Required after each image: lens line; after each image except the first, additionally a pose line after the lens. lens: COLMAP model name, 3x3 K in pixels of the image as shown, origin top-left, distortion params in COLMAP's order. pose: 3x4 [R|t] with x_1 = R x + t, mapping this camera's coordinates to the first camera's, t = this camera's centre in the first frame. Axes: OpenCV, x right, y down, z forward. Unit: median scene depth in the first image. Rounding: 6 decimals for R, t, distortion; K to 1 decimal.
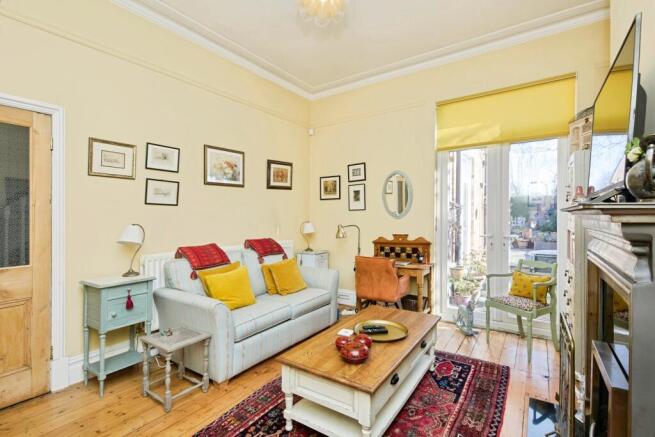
lens RADIAL K [[300.4, 0, 331.0], [0, 300.4, 218.7], [0, 0, 1]] dist [-0.005956, 0.000226]
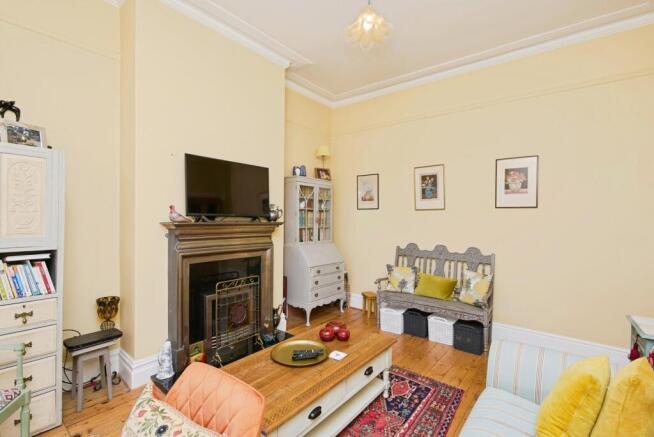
lens RADIAL K [[299.9, 0, 329.7], [0, 299.9, 218.5], [0, 0, 1]] dist [-0.005956, 0.000226]
pose [[-0.998378, -0.004680, 0.056732, 0.012403], [-0.004460, 0.999982, 0.003997, -0.026158], [-0.056750, 0.003738, -0.998381, 1.030849]]
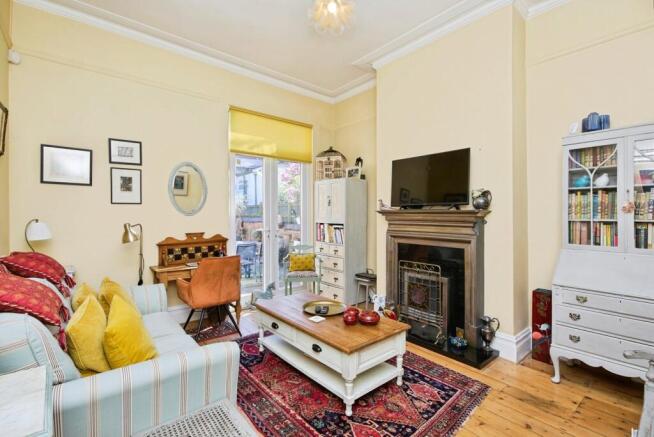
lens RADIAL K [[299.9, 0, 332.9], [0, 299.9, 217.8], [0, 0, 1]] dist [-0.005956, 0.000226]
pose [[0.261286, -0.001609, 0.965260, -0.530098], [-0.001257, 0.999997, 0.002007, 0.003940], [-0.965261, -0.001738, 0.261283, 0.352987]]
